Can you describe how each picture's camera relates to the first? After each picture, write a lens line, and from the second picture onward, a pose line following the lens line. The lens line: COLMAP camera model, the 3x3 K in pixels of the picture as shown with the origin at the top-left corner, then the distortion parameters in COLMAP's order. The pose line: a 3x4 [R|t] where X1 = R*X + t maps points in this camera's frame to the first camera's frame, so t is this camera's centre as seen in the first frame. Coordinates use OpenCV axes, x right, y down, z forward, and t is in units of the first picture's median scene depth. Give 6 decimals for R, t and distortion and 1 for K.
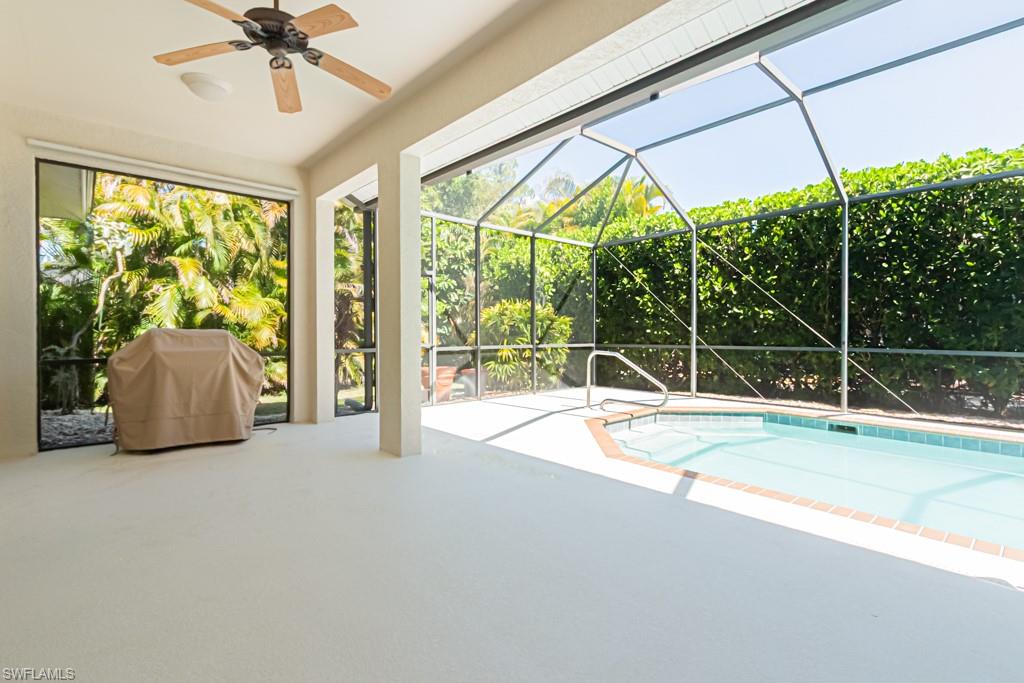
lens RADIAL K [[478.2, 0, 510.2], [0, 478.2, 326.2], [0, 0, 1]] dist [0.015465, 0.000187]
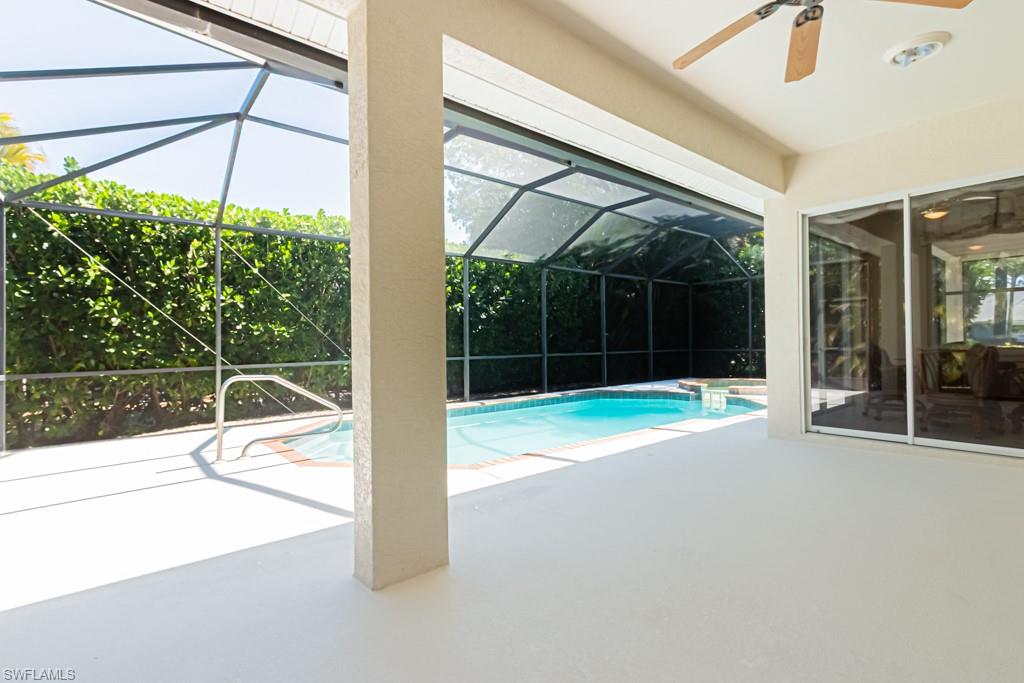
lens RADIAL K [[469.9, 0, 509.6], [0, 469.9, 348.2], [0, 0, 1]] dist [-0.000873, -0.000180]
pose [[0.047119, -0.008657, 0.998852, -0.370188], [0.005159, 0.999951, 0.008423, 0.004206], [-0.998876, 0.004757, 0.047161, 0.419116]]
